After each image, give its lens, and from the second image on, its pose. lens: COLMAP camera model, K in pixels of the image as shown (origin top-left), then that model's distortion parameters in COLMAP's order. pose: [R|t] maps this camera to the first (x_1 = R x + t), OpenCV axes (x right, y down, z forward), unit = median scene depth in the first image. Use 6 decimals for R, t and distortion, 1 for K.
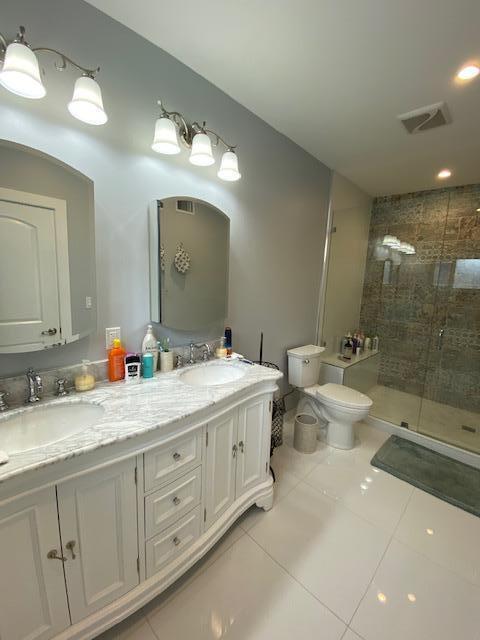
lens RADIAL K [[254.6, 0, 240.6], [0, 254.6, 316.7], [0, 0, 1]] dist [0.031991, -0.030840]
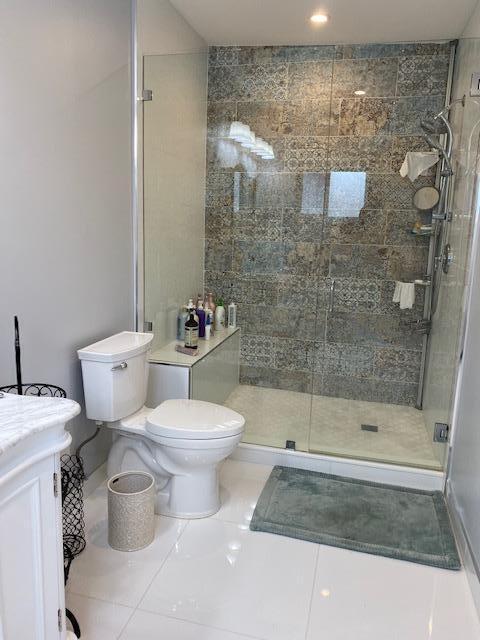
lens RADIAL K [[489.4, 0, 237.5], [0, 489.4, 311.6], [0, 0, 1]] dist [0.006533, -0.007903]
pose [[0.862424, -0.102408, 0.495720, 0.001178], [0.068916, 0.993957, 0.085441, 0.008076], [-0.501474, -0.039523, 0.864270, 0.087244]]
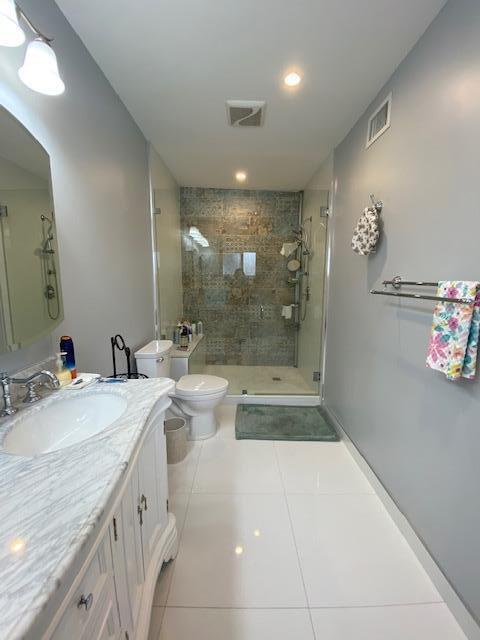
lens RADIAL K [[254.6, 0, 240.6], [0, 254.6, 316.7], [0, 0, 1]] dist [0.031991, -0.030840]
pose [[0.712687, -0.134226, 0.688520, -0.112918], [0.115431, 0.990583, 0.073630, -0.001274], [-0.691920, 0.027001, 0.721469, 0.167764]]
